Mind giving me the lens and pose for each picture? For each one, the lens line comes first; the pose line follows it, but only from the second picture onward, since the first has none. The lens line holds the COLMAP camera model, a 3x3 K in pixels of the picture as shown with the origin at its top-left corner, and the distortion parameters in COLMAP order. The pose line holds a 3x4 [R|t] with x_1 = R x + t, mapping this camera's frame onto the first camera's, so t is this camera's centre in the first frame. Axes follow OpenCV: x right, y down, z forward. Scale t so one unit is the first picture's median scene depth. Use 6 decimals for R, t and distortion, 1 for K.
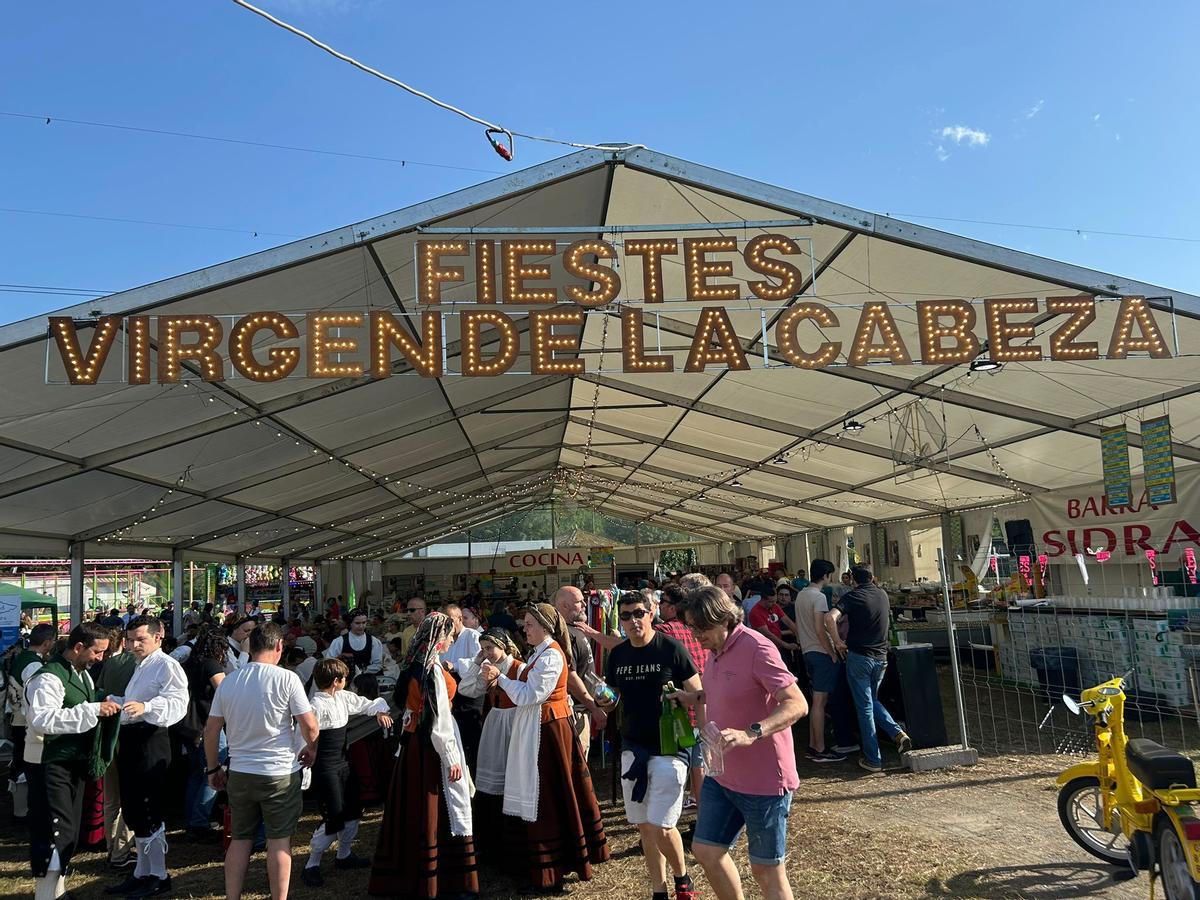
lens RADIAL K [[914.6, 0, 595.5], [0, 914.6, 457.0], [0, 0, 1]] dist [0.076842, -0.065559]
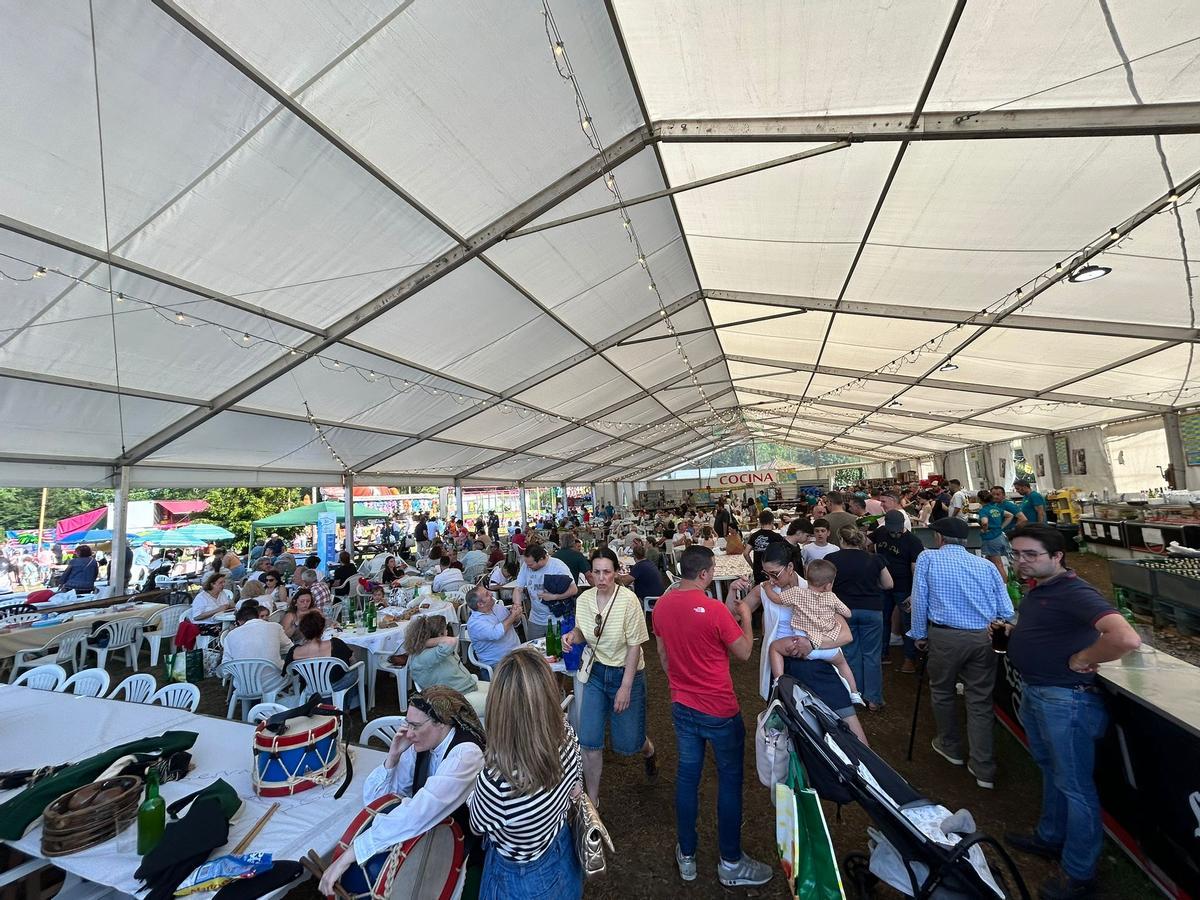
lens RADIAL K [[489.5, 0, 601.3], [0, 489.5, 446.4], [0, 0, 1]] dist [0.020522, -0.005334]
pose [[0.925120, -0.055359, -0.375618, 0.032573], [0.071376, 0.997032, 0.028848, 0.025862], [0.372906, -0.053498, 0.926326, 0.225095]]
